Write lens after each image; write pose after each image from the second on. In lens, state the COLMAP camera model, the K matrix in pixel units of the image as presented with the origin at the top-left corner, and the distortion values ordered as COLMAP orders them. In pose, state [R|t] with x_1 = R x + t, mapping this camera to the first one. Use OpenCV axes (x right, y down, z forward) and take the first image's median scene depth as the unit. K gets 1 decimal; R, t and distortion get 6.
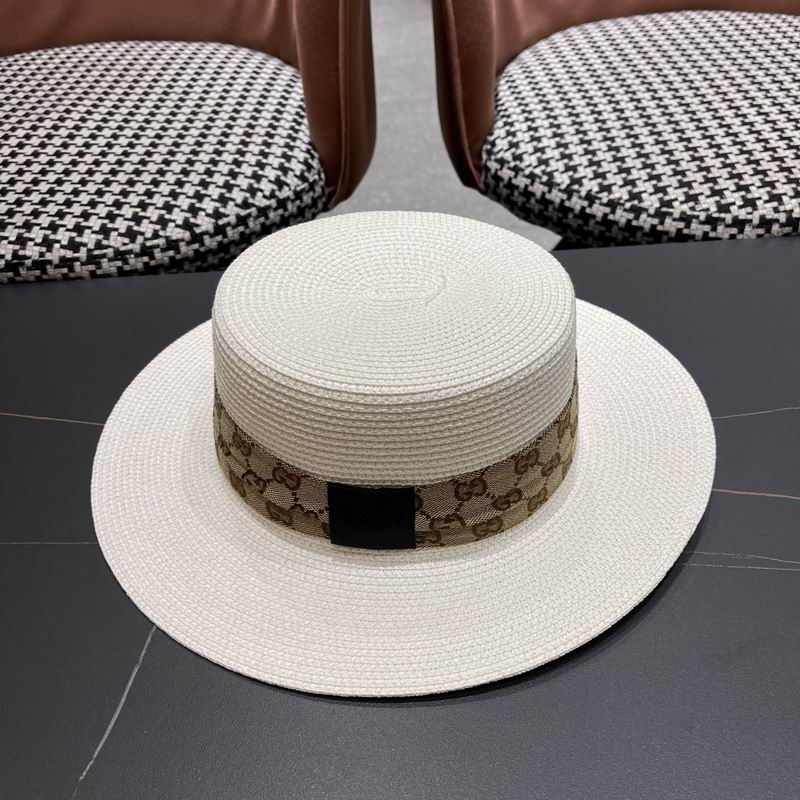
lens RADIAL K [[825.1, 0, 397.3], [0, 825.1, 405.9], [0, 0, 1]] dist [0.013455, 0.000000]
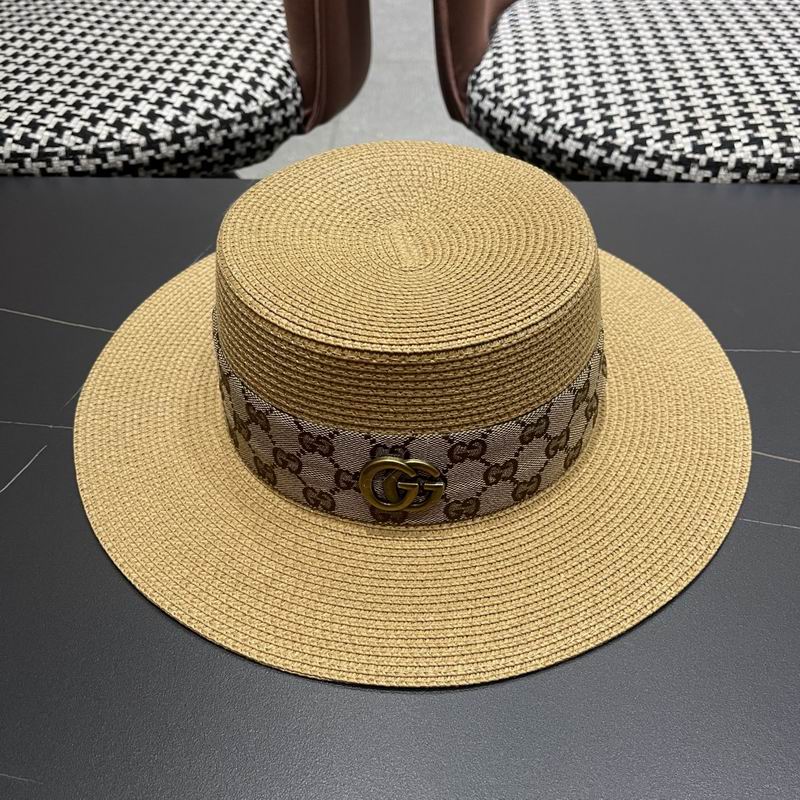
lens RADIAL K [[825.1, 0, 409.9], [0, 825.1, 397.3], [0, 0, 1]] dist [0.013455, 0.000000]
pose [[0.993598, 0.087073, -0.071987, 0.154564], [-0.085825, 0.996104, 0.020256, 0.049459], [0.073470, -0.013948, 0.997200, 0.033535]]
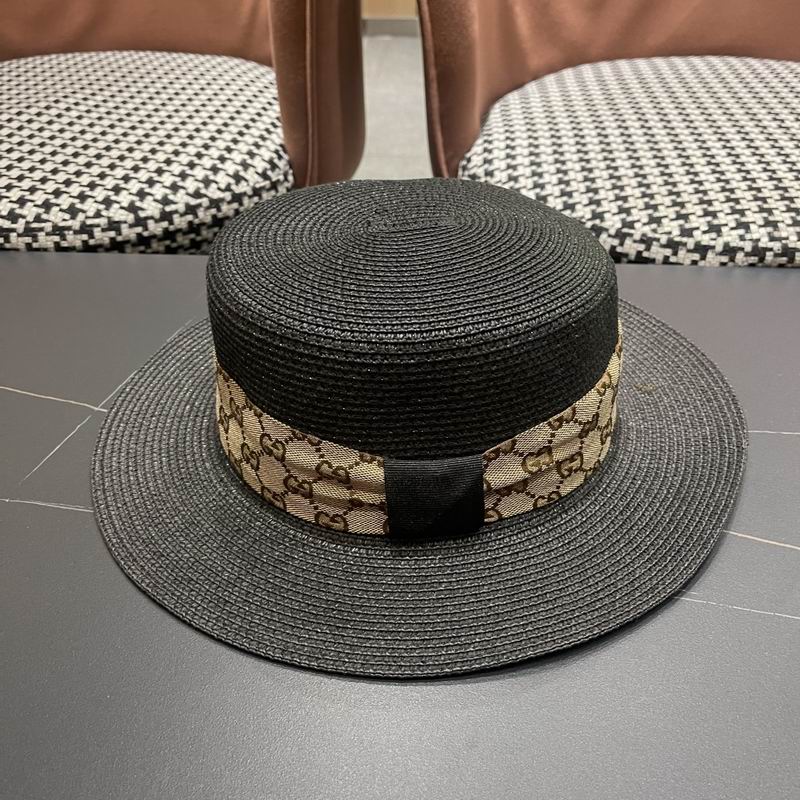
lens RADIAL K [[825.1, 0, 416.6], [0, 825.1, 410.3], [0, 0, 1]] dist [0.013455, 0.000000]
pose [[0.992774, 0.092071, -0.076953, 0.174595], [-0.097654, 0.992596, -0.072235, 0.057079], [0.069732, 0.079227, 0.994415, 0.059404]]
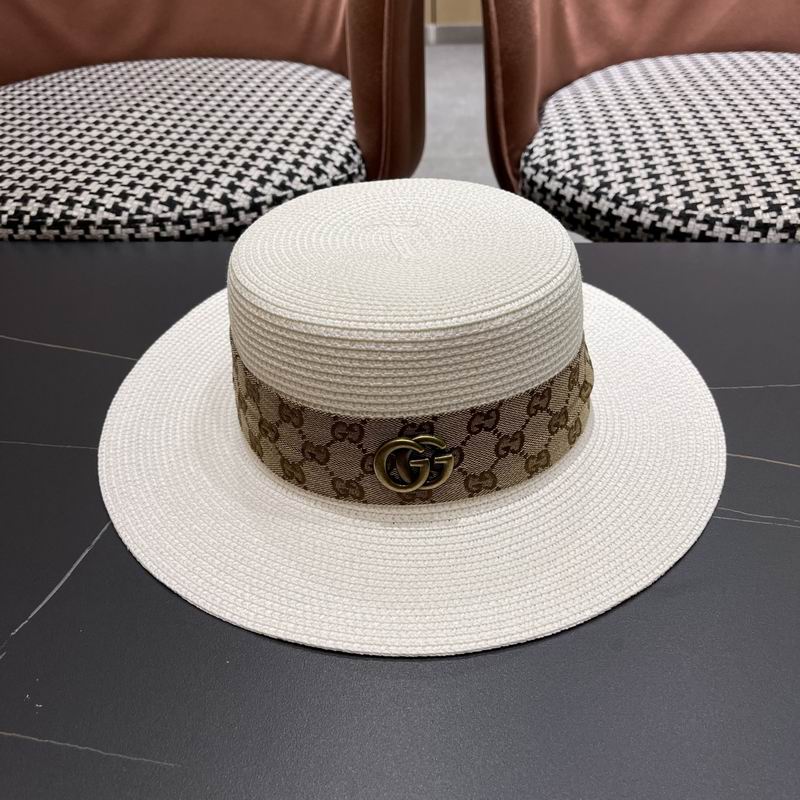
lens RADIAL K [[825.1, 0, 414.6], [0, 825.1, 411.5], [0, 0, 1]] dist [0.013455, 0.000000]
pose [[0.993352, 0.075765, -0.086674, 0.095352], [-0.082815, 0.993279, -0.080863, 0.111102], [0.079965, 0.087503, 0.992950, -0.005187]]
